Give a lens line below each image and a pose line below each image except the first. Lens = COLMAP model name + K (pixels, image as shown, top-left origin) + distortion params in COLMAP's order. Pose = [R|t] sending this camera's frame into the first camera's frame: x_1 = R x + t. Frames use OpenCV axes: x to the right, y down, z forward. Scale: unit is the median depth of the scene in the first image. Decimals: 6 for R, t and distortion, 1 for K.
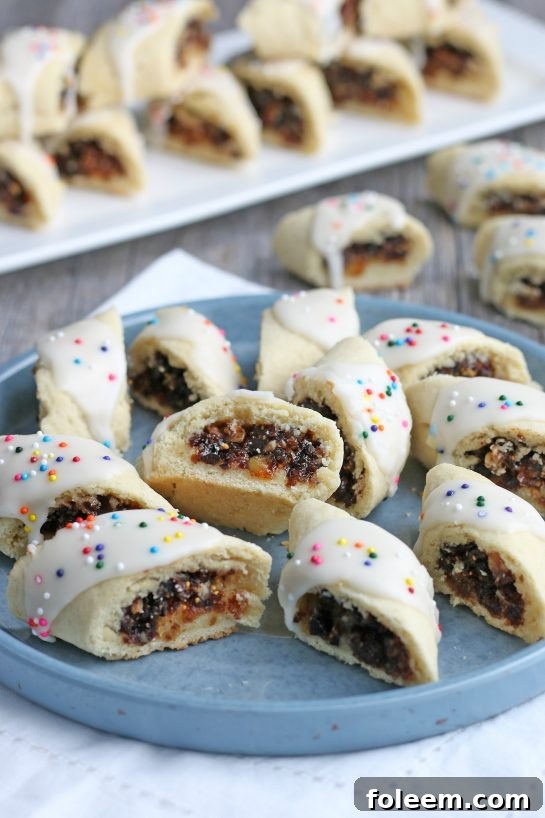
lens RADIAL K [[2280.7, 0, 270.1], [0, 2280.7, 408.3], [0, 0, 1]] dist [-0.182256, 0.000000]
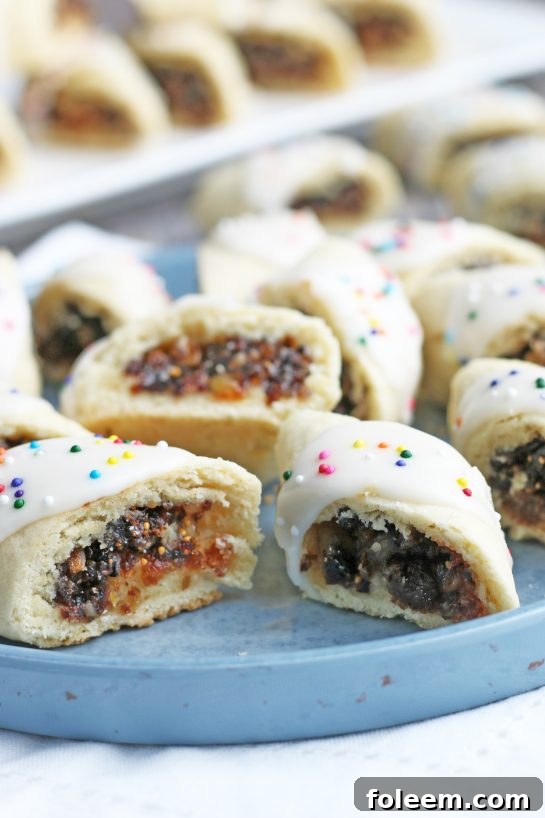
lens RADIAL K [[2280.7, 0, 275.2], [0, 2280.7, 409.6], [0, 0, 1]] dist [-0.182256, 0.000000]
pose [[0.993469, -0.089227, 0.071119, -0.043283], [0.099292, 0.983138, -0.153562, 0.152869], [-0.056218, 0.159621, 0.985576, 0.299887]]
